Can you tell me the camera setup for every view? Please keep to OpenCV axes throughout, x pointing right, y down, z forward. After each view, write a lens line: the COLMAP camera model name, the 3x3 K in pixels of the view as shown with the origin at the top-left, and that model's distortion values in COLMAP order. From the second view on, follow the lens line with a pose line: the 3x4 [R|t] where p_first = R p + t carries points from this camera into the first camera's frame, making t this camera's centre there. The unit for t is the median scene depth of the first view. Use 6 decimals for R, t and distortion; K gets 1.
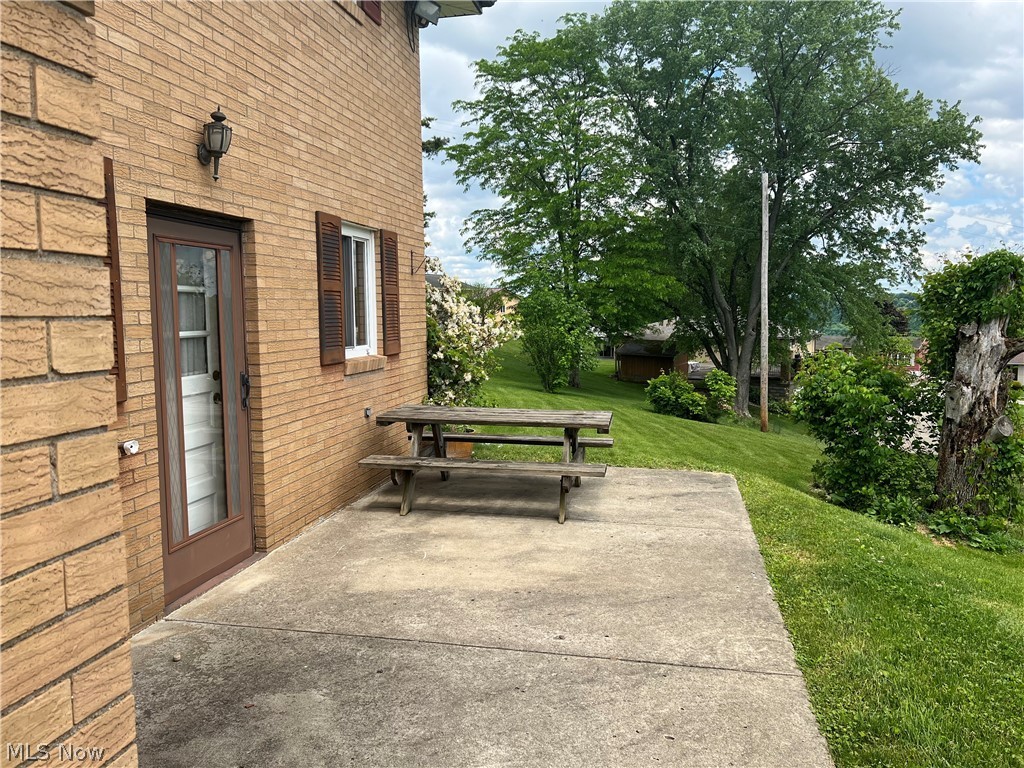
lens RADIAL K [[769.2, 0, 512.0], [0, 769.2, 384.0], [0, 0, 1]] dist [0.063301, -0.063378]
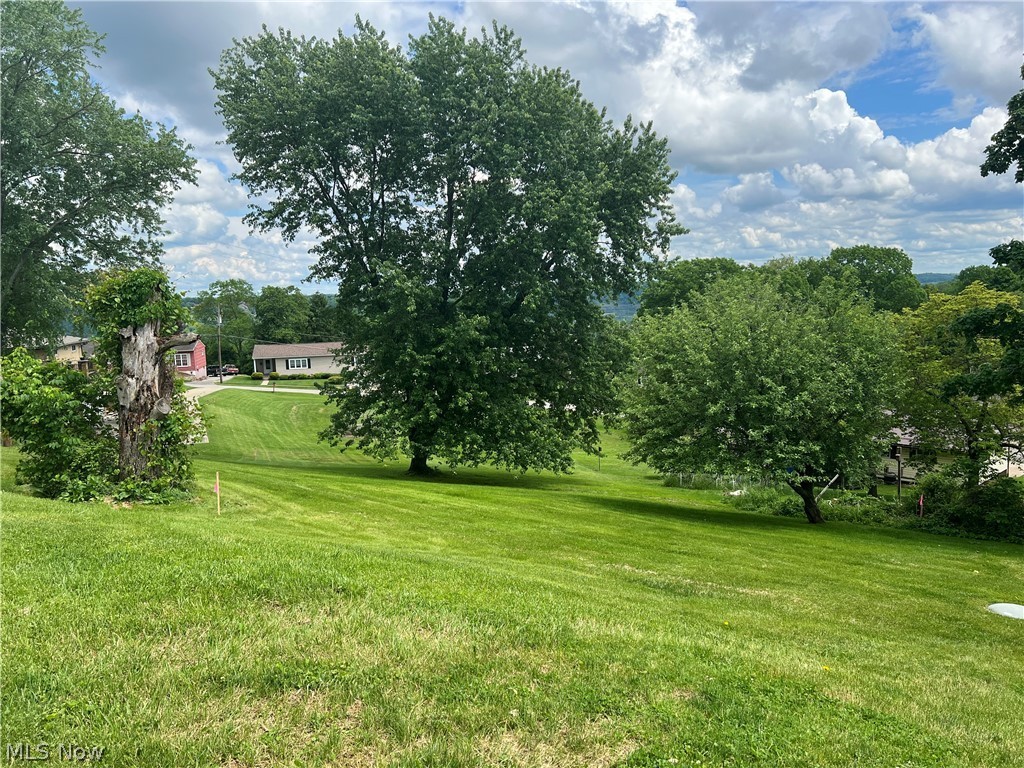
lens RADIAL K [[769.2, 0, 512.0], [0, 769.2, 384.0], [0, 0, 1]] dist [0.063301, -0.063378]
pose [[0.651804, -0.096201, 0.752261, 0.045324], [0.100834, 0.994108, 0.039760, 0.023754], [-0.751654, 0.049938, 0.657664, -0.259886]]
